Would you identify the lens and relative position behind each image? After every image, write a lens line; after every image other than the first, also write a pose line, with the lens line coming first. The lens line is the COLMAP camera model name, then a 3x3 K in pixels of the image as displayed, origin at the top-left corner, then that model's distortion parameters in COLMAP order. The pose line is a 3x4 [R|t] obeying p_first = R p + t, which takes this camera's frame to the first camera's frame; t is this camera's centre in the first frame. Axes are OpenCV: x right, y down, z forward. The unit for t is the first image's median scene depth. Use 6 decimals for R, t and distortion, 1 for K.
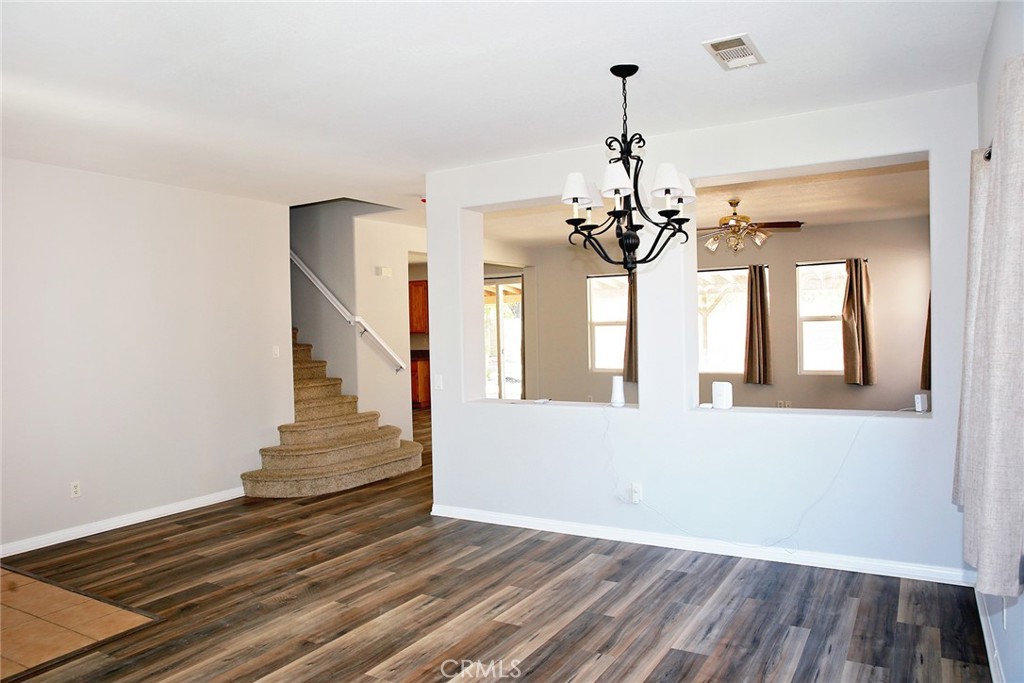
lens RADIAL K [[706.8, 0, 509.8], [0, 706.8, 344.0], [0, 0, 1]] dist [-0.106661, 0.088326]
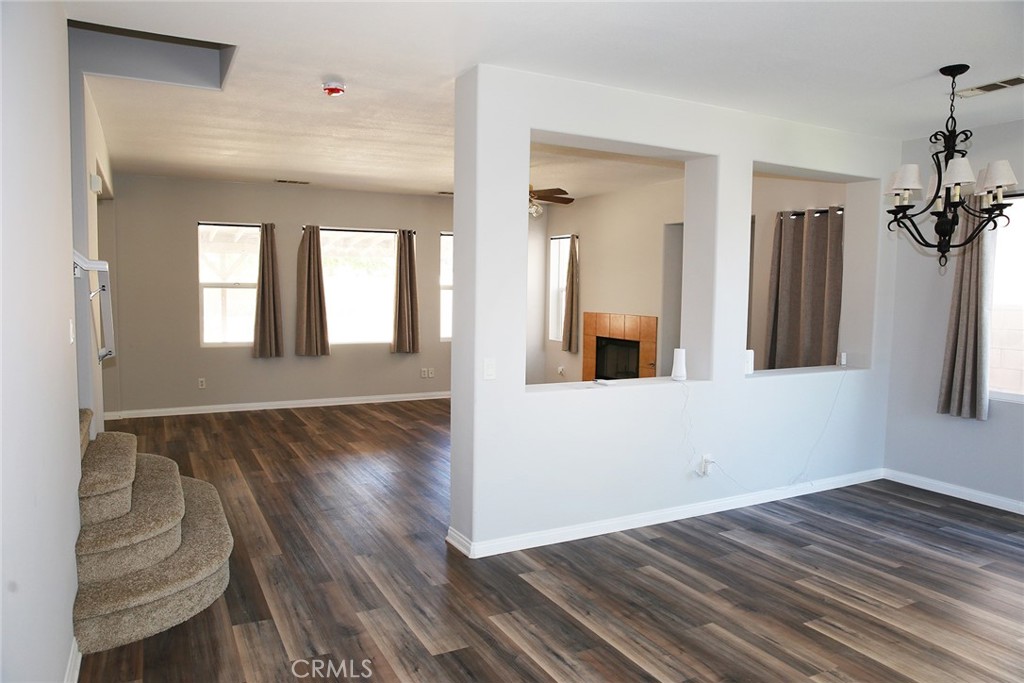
lens RADIAL K [[704.5, 0, 512.0], [0, 704.5, 341.5], [0, 0, 1]] dist [-0.074766, 0.029235]
pose [[0.534113, -0.041003, 0.844418, -1.024972], [-0.001421, 0.998778, 0.049397, -0.015201], [-0.845412, -0.027583, 0.533402, 0.901754]]
